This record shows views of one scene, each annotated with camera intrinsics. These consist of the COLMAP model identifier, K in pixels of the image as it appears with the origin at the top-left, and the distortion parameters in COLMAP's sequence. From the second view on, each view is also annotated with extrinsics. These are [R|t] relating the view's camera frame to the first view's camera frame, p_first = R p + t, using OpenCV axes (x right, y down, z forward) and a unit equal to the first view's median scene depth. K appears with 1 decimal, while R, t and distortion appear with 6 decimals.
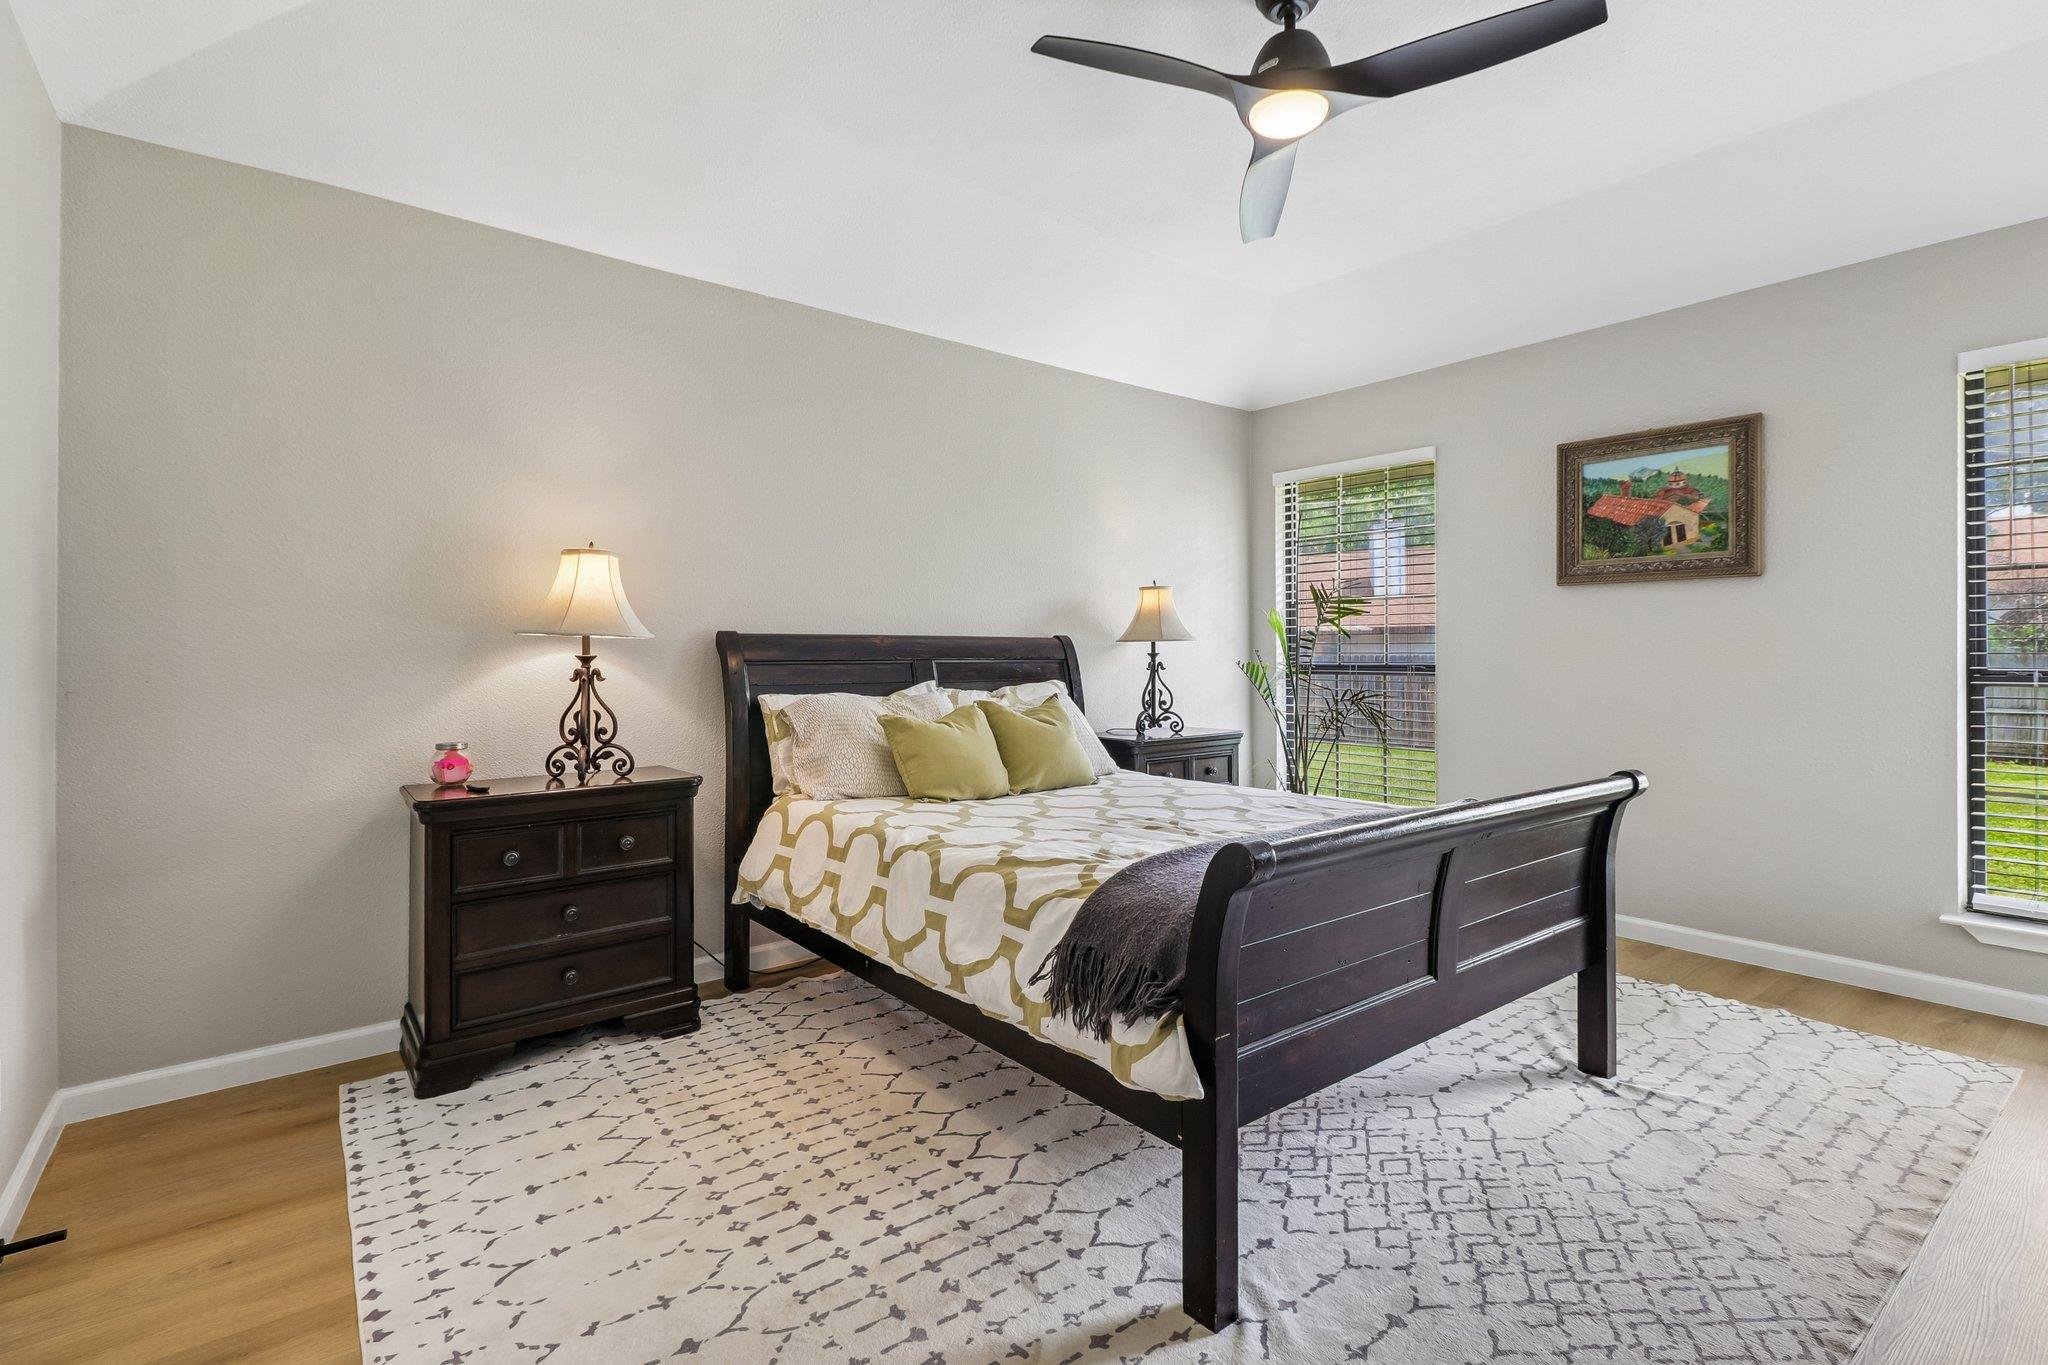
lens RADIAL K [[969.0, 0, 1019.5], [0, 969.0, 635.8], [0, 0, 1]] dist [0.015378, -0.000304]
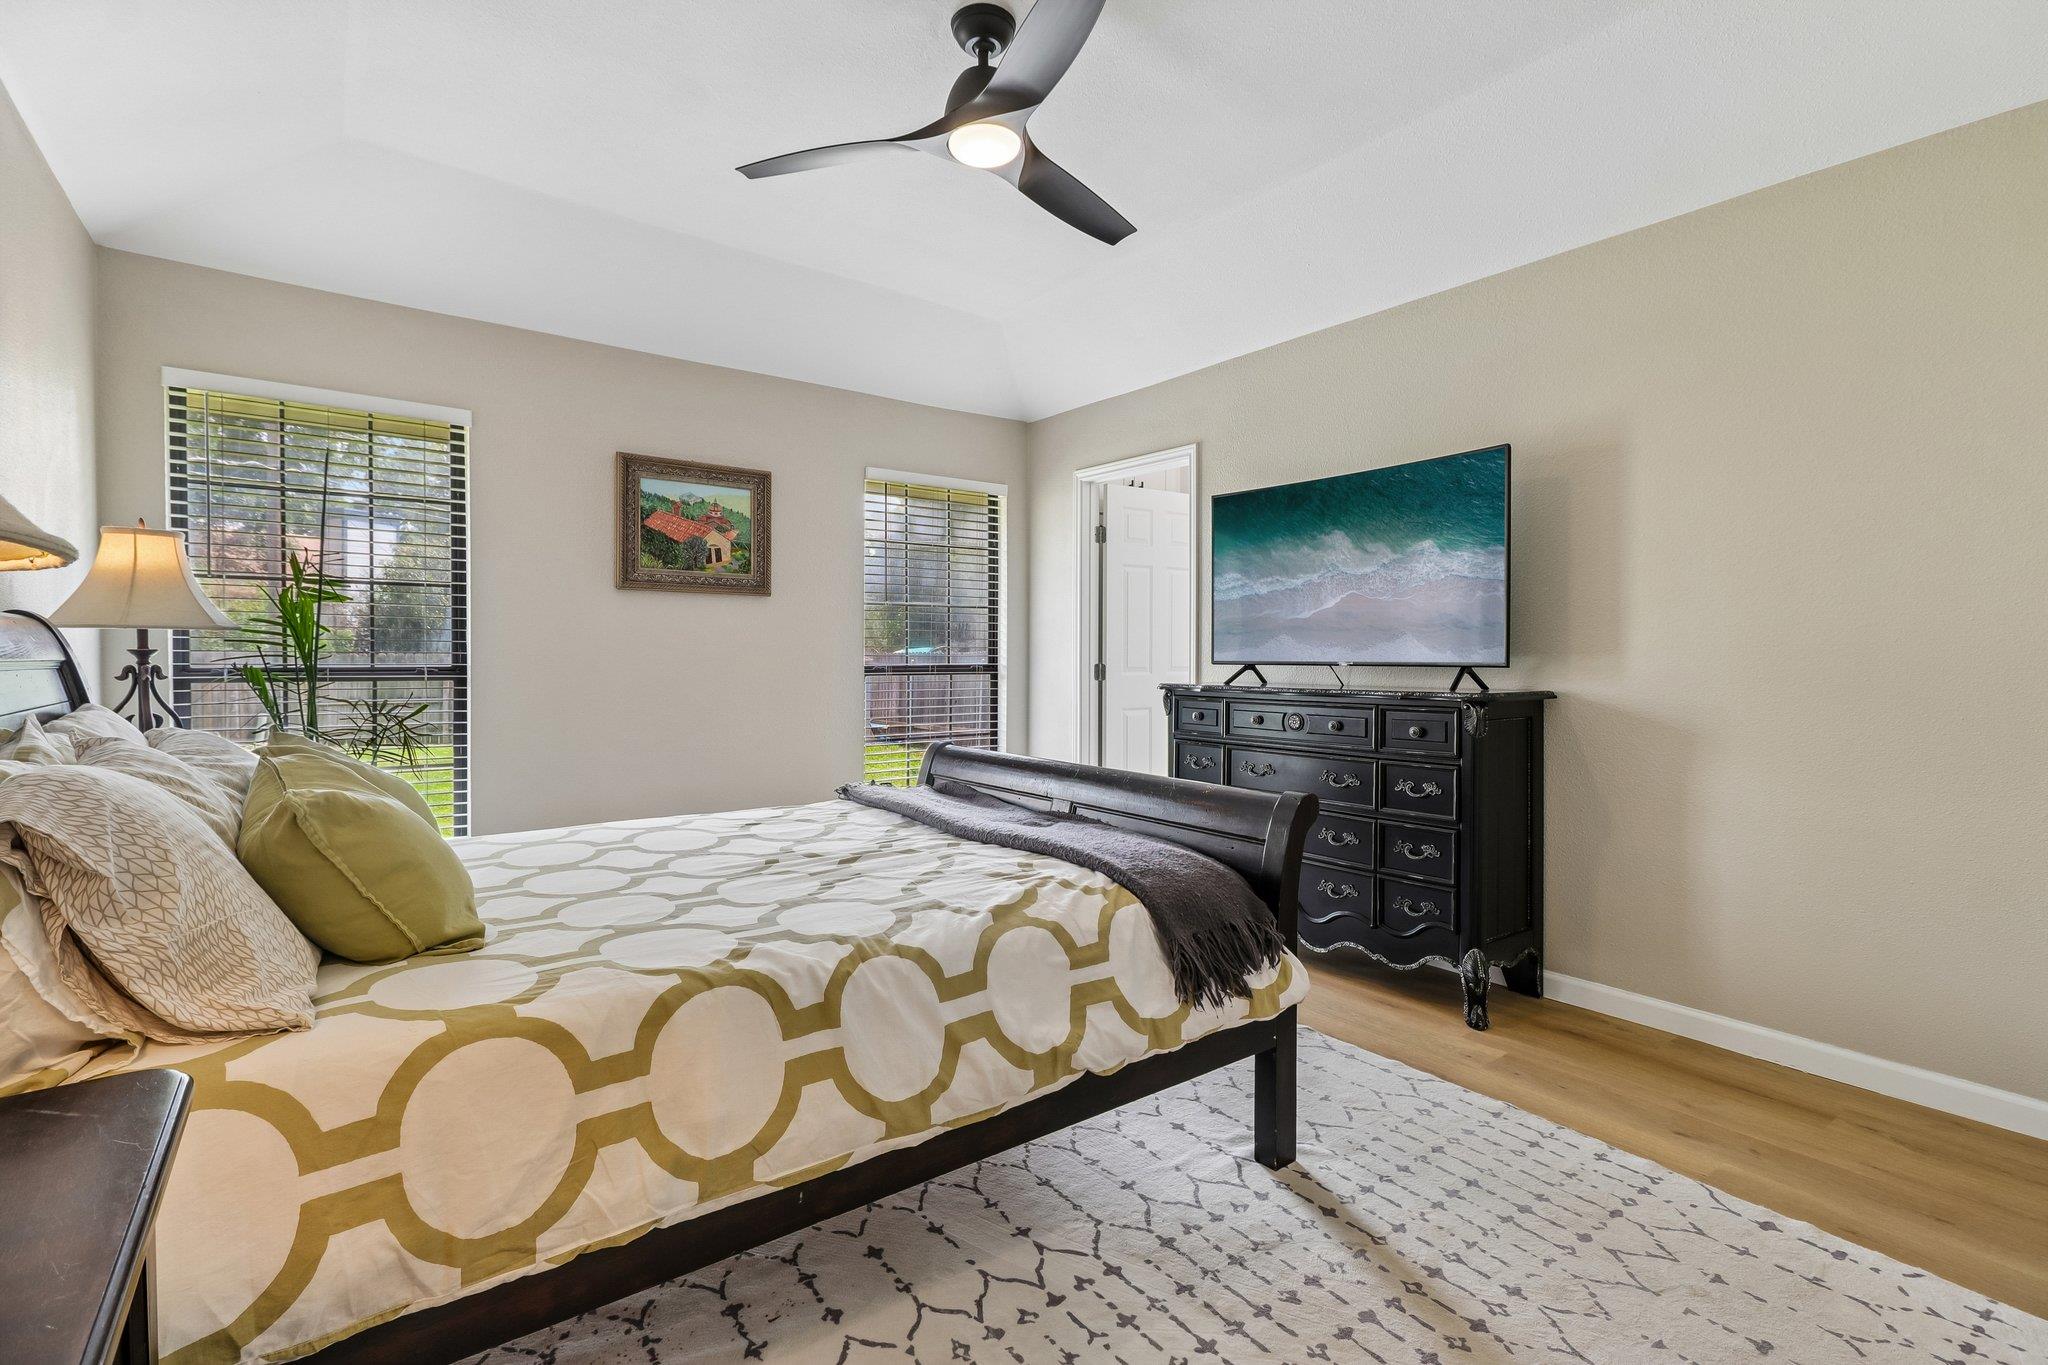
lens RADIAL K [[947.4, 0, 1030.9], [0, 947.4, 665.0], [0, 0, 1]] dist [0.008552, -0.001065]
pose [[0.019972, -0.006357, 0.999780, -0.743967], [-0.022034, 0.999734, 0.006797, 0.021017], [-0.999558, -0.022165, 0.019827, 0.906864]]
